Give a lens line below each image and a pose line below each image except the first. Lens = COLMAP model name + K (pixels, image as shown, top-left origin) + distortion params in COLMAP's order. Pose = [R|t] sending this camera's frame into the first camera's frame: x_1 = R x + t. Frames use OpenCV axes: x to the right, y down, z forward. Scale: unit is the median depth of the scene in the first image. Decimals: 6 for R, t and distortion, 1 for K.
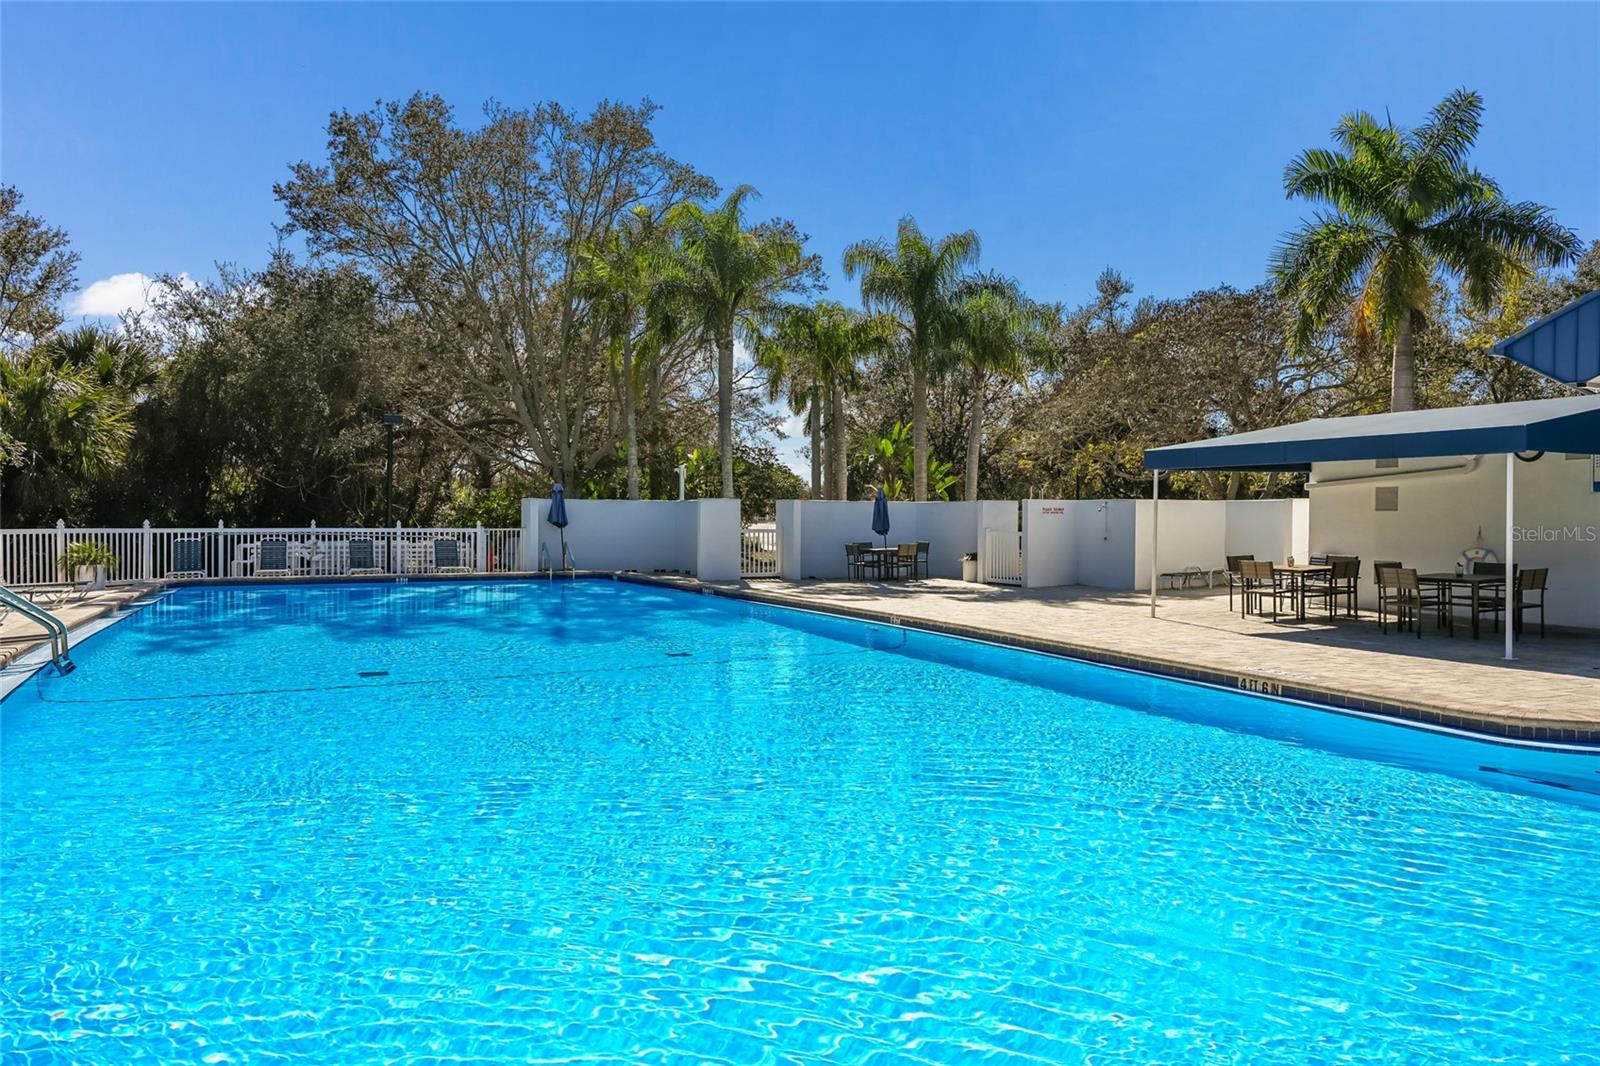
lens RADIAL K [[1061.7, 0, 802.3], [0, 1061.7, 571.6], [0, 0, 1]] dist [0.024262, -0.002169]
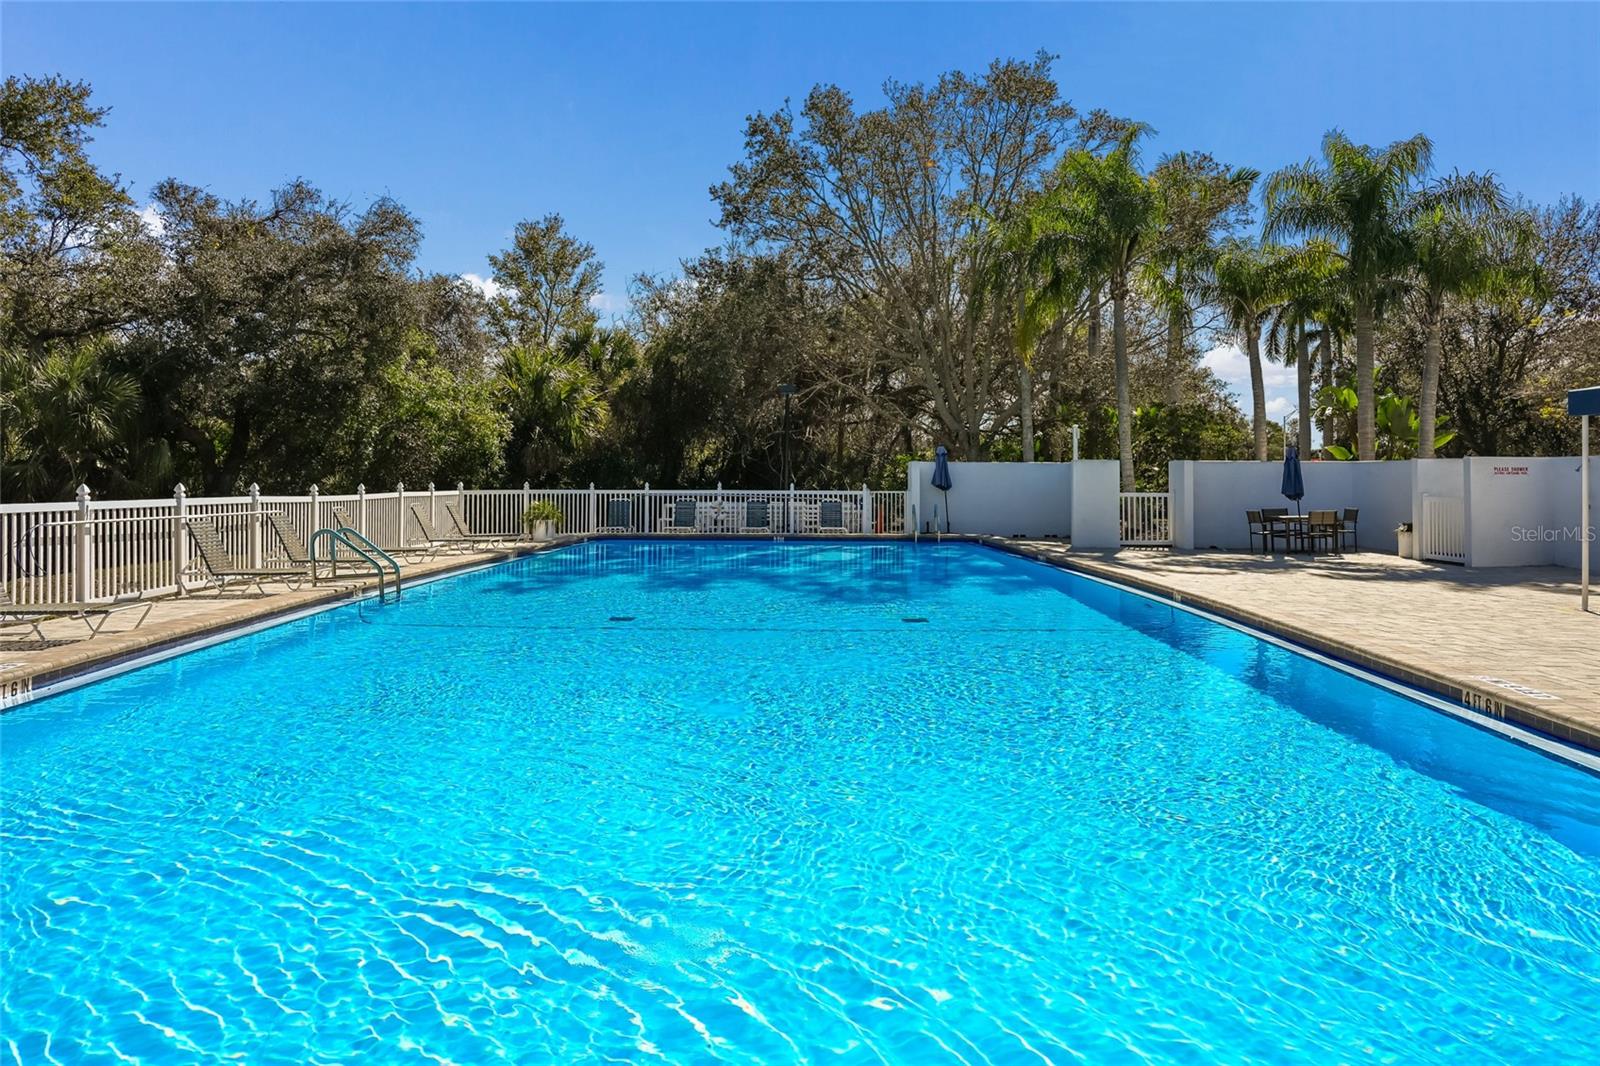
lens RADIAL K [[1084.5, 0, 795.3], [0, 1084.5, 486.6], [0, 0, 1]] dist [0.029810, -0.003130]
pose [[0.893688, 0.001863, -0.448685, 0.106766], [-0.022509, 0.998918, -0.040685, -0.000390], [0.448124, 0.046459, 0.892763, 0.031110]]
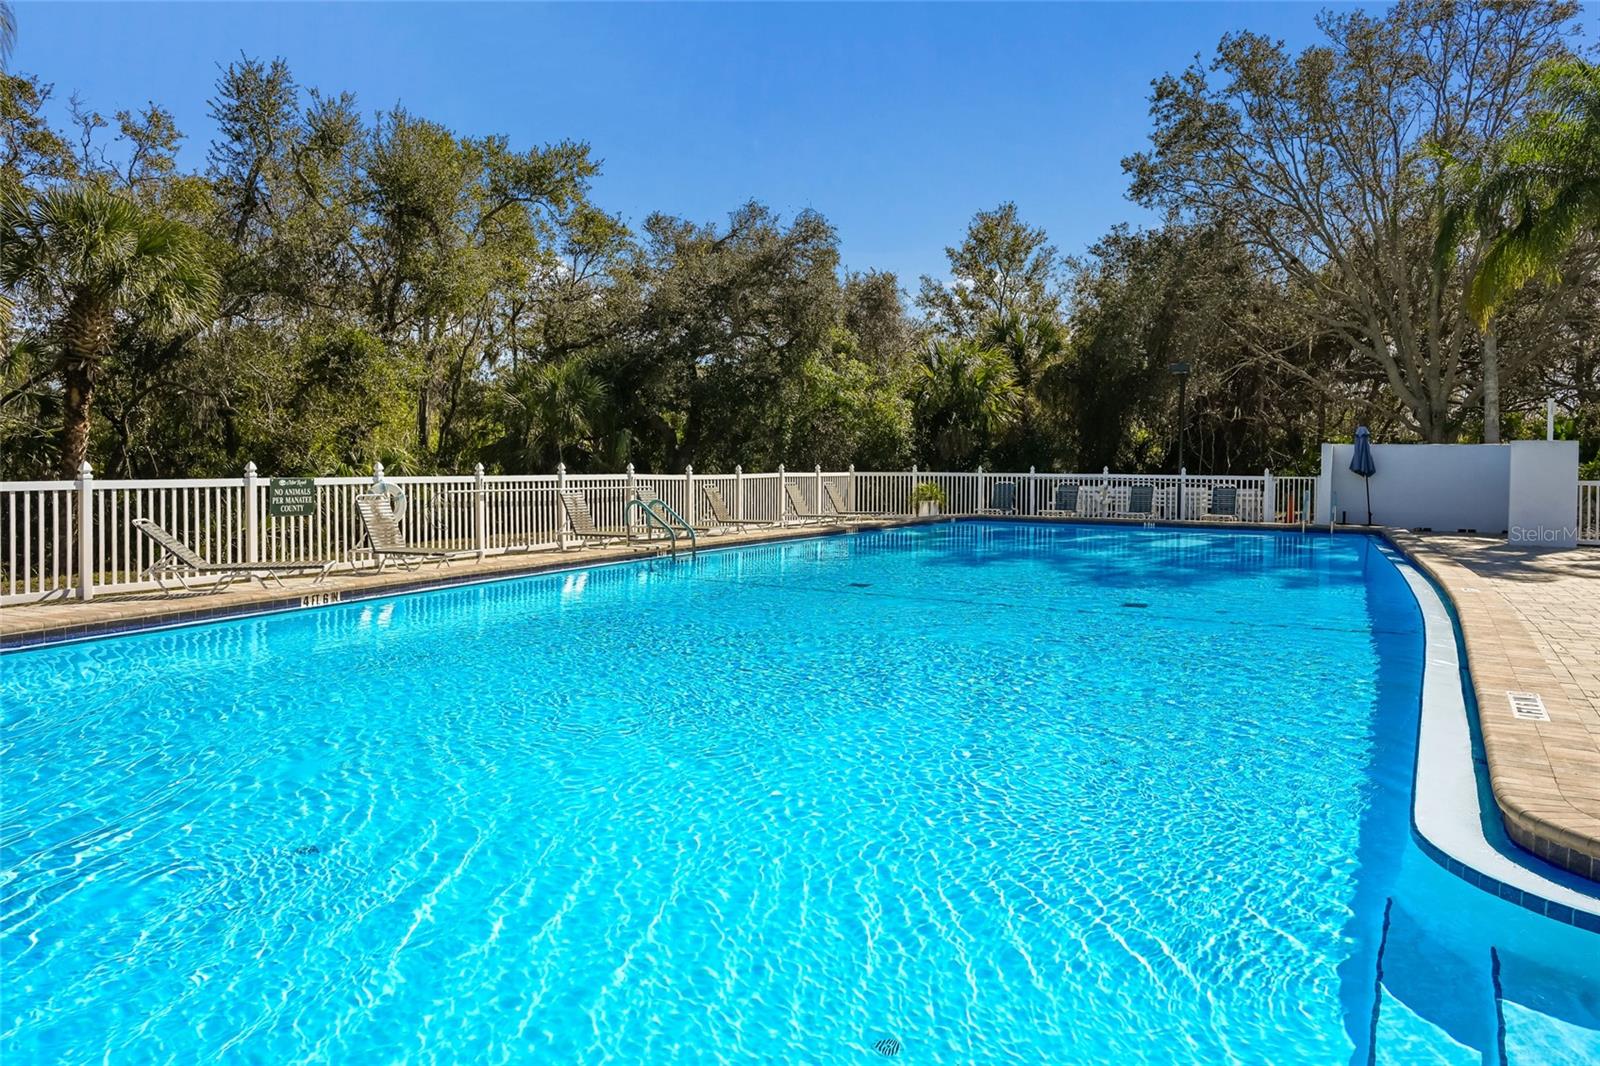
lens RADIAL K [[1067.7, 0, 800.0], [0, 1067.7, 533.0], [0, 0, 1]] dist [0.026106, -0.003416]
pose [[0.593289, 0.055046, -0.803106, 0.219908], [-0.046809, 0.998330, 0.033847, -0.002890], [0.803628, 0.017512, 0.594875, 0.094126]]
